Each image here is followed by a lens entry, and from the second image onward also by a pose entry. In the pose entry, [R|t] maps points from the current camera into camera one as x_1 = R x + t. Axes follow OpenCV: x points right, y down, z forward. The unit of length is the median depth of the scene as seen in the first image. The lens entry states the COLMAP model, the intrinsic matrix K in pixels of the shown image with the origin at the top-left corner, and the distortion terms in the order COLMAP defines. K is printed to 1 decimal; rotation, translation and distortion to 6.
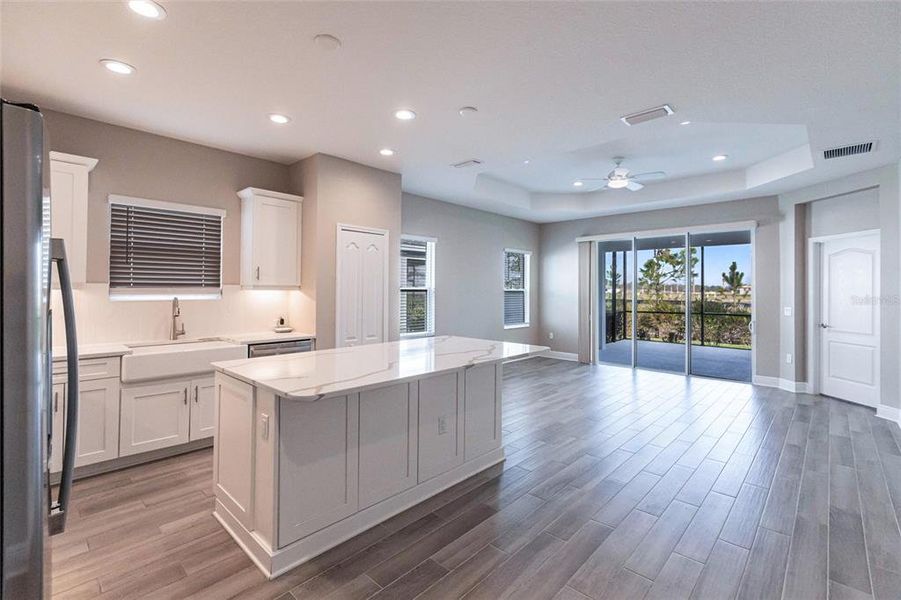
lens RADIAL K [[406.9, 0, 448.9], [0, 406.9, 287.7], [0, 0, 1]] dist [0.001579, -0.000359]
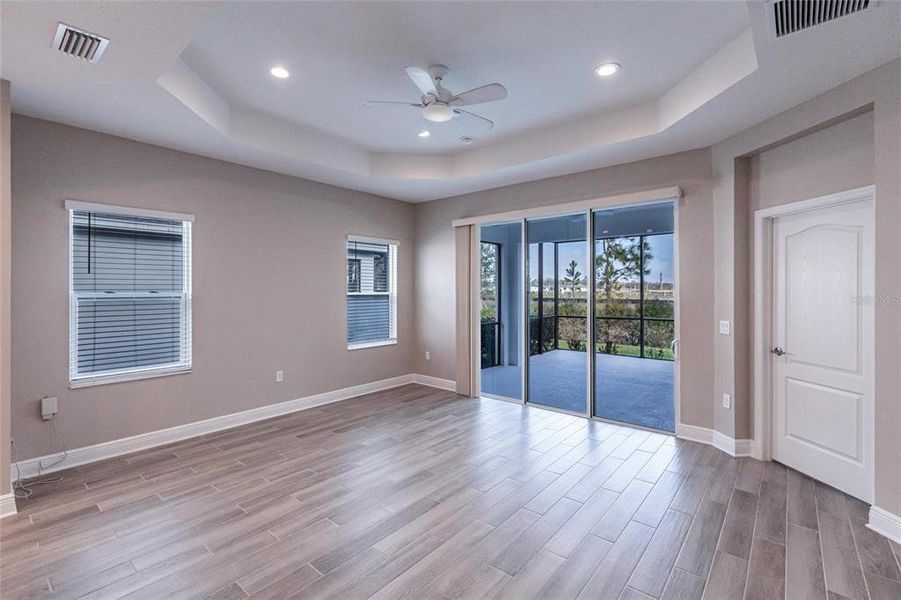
lens RADIAL K [[403.5, 0, 448.5], [0, 403.5, 290.5], [0, 0, 1]] dist [-0.001196, 0.000553]
pose [[0.998587, -0.008065, 0.052534, 0.358594], [0.007661, 0.999940, 0.007881, -0.006758], [-0.052594, -0.007468, 0.998588, 0.382768]]
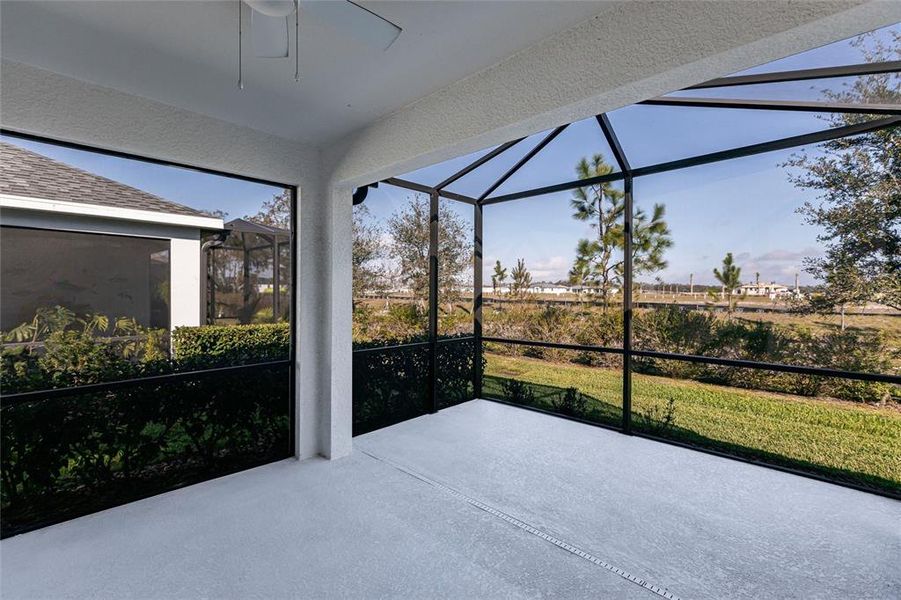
lens RADIAL K [[403.5, 0, 448.5], [0, 403.5, 290.5], [0, 0, 1]] dist [-0.001196, 0.000553]
pose [[0.999955, -0.004183, -0.008563, 0.884341], [0.004219, 0.999982, 0.004192, 0.006128], [0.008545, -0.004228, 0.999955, 1.189638]]
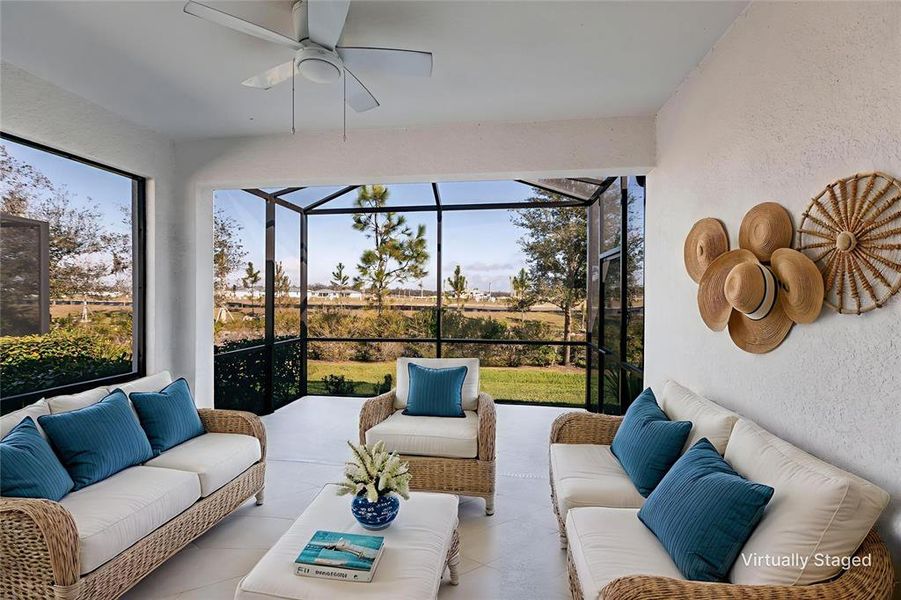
lens RADIAL K [[403.5, 0, 448.5], [0, 403.5, 290.5], [0, 0, 1]] dist [-0.001196, 0.000553]
pose [[0.819423, 0.003788, 0.573177, 0.648553], [-0.001315, 0.999988, -0.004730, 0.004457], [-0.573188, 0.003122, 0.819418, 1.104246]]
